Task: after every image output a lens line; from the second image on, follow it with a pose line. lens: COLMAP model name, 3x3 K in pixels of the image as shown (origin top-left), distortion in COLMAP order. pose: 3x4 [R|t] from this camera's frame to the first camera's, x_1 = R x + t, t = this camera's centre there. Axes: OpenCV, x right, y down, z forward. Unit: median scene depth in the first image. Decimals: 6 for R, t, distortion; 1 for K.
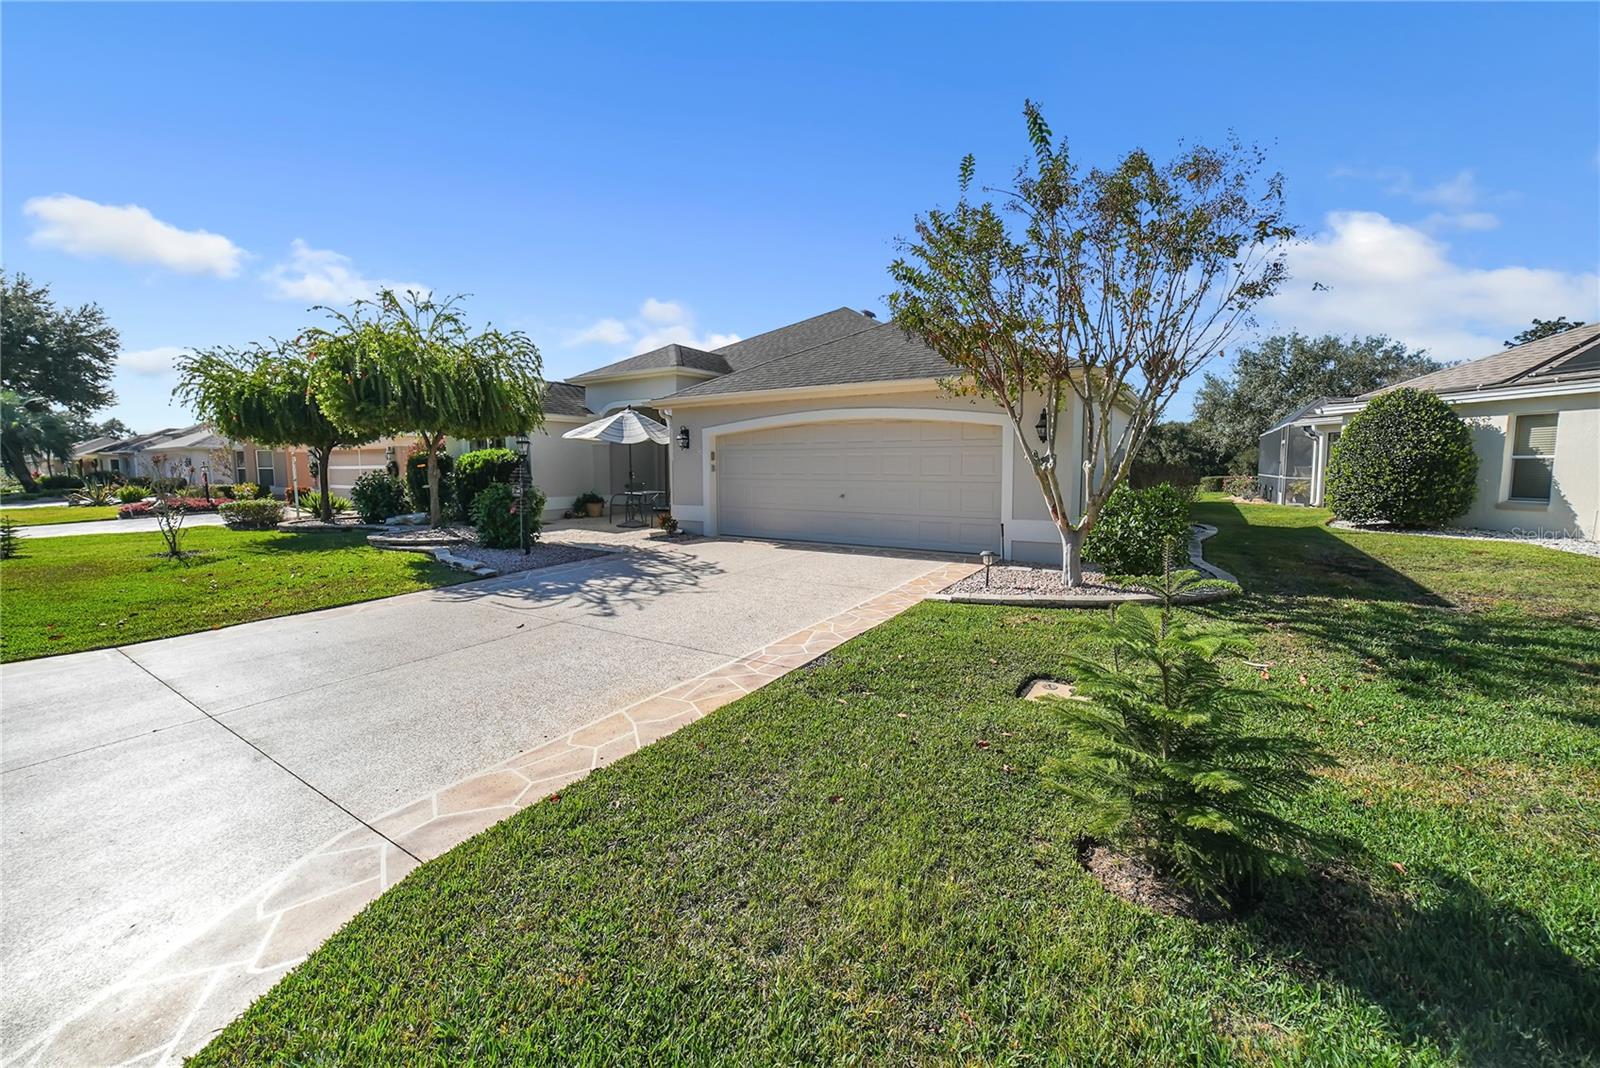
lens RADIAL K [[630.9, 0, 794.0], [0, 630.9, 535.9], [0, 0, 1]] dist [-0.040290, 0.012358]
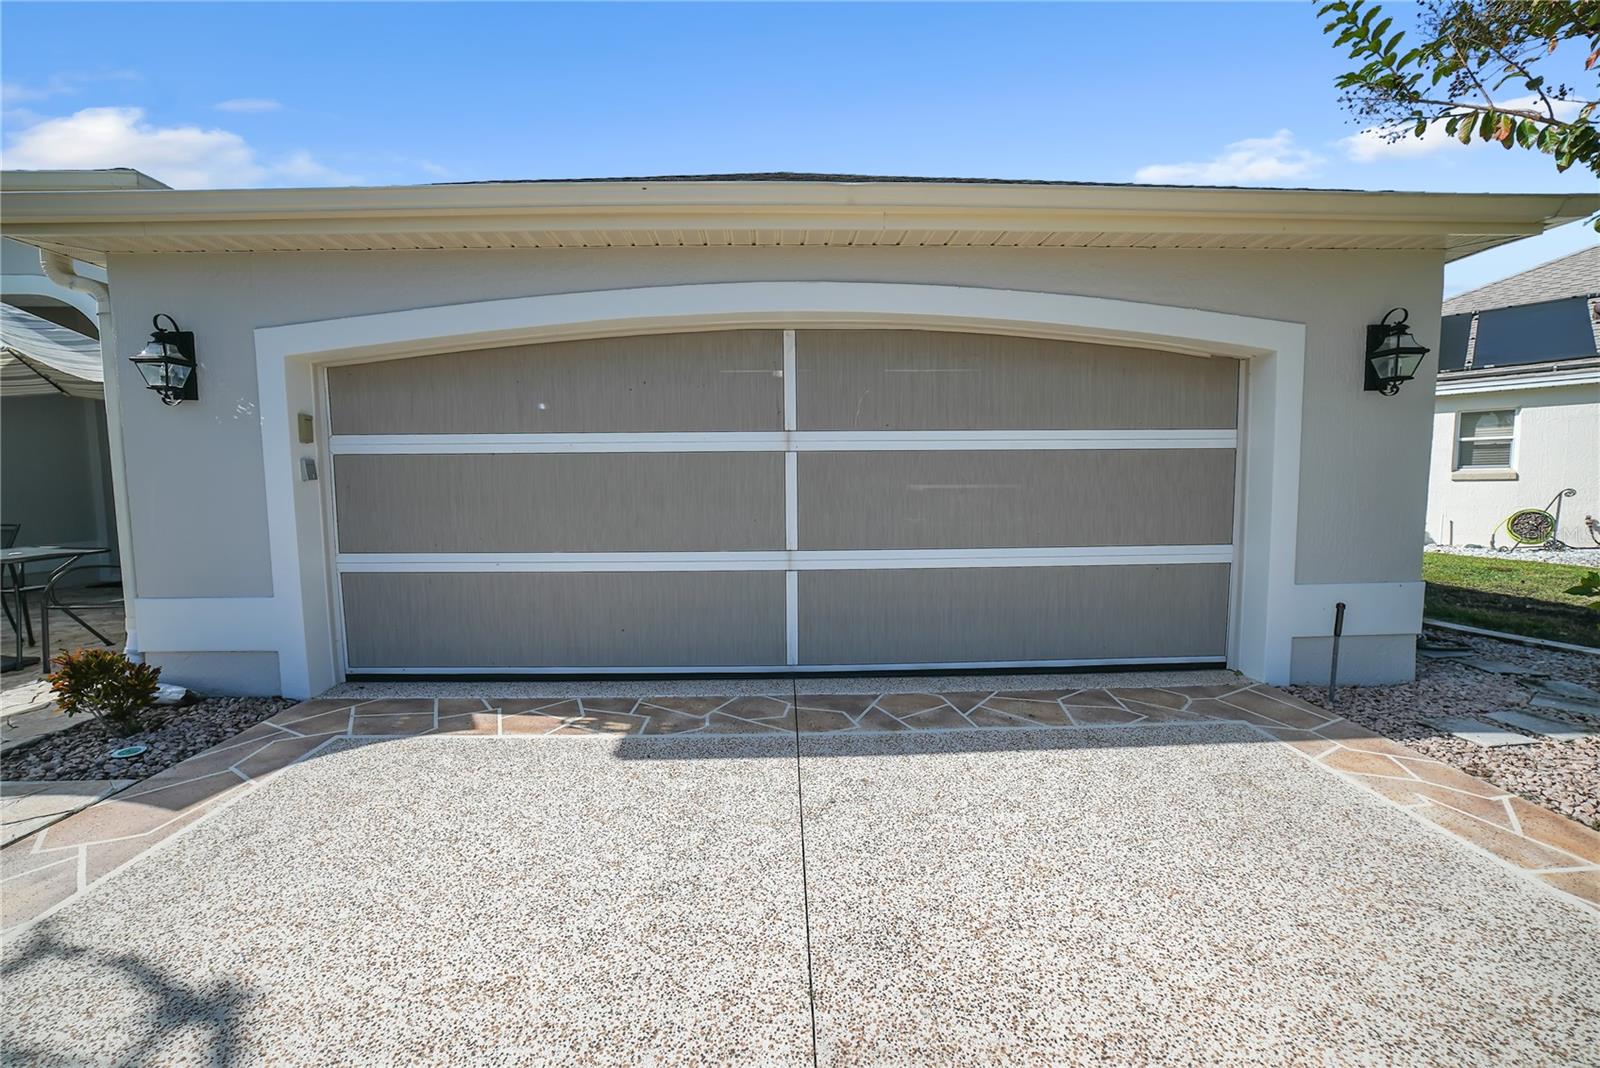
lens RADIAL K [[630.9, 0, 794.0], [0, 630.9, 535.9], [0, 0, 1]] dist [-0.040290, 0.012358]
pose [[0.831387, -0.047679, 0.553645, -0.100542], [0.069752, 0.997386, -0.018850, -0.054962], [-0.551299, 0.054289, 0.832540, 0.633710]]
